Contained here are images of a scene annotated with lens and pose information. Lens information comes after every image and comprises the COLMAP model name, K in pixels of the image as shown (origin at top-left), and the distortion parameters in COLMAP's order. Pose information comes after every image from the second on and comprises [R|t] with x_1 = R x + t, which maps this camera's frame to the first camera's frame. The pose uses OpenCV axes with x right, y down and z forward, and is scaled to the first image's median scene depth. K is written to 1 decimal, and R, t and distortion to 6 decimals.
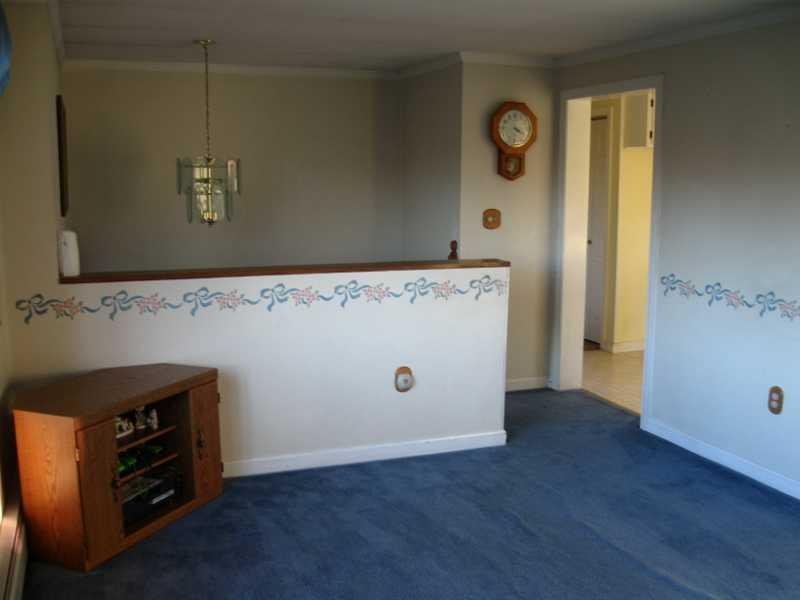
lens RADIAL K [[835.4, 0, 400.6], [0, 835.4, 301.2], [0, 0, 1]] dist [-0.102771, 0.000000]
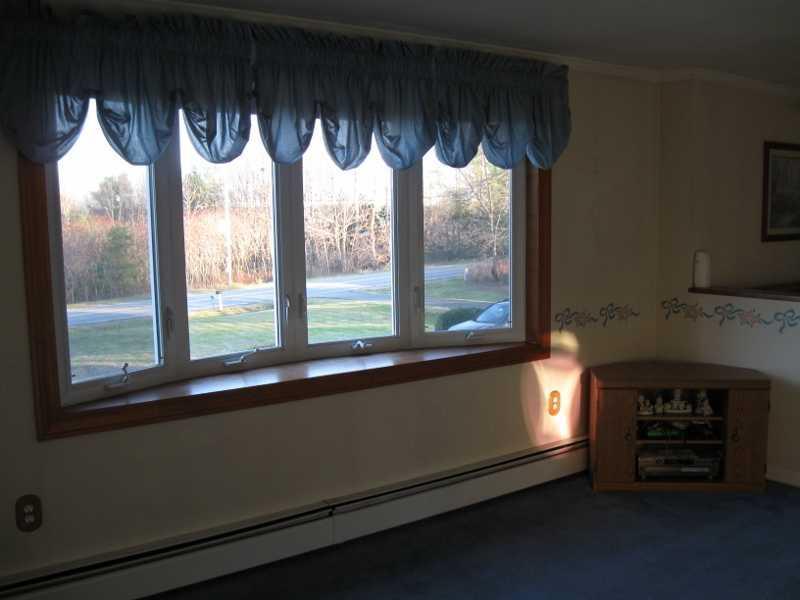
lens RADIAL K [[835.4, 0, 401.0], [0, 835.4, 300.9], [0, 0, 1]] dist [-0.102771, 0.000000]
pose [[0.276909, 0.101211, -0.955551, 0.725130], [-0.129217, 0.989327, 0.067342, -0.037272], [0.952168, 0.104826, 0.287032, 0.200890]]
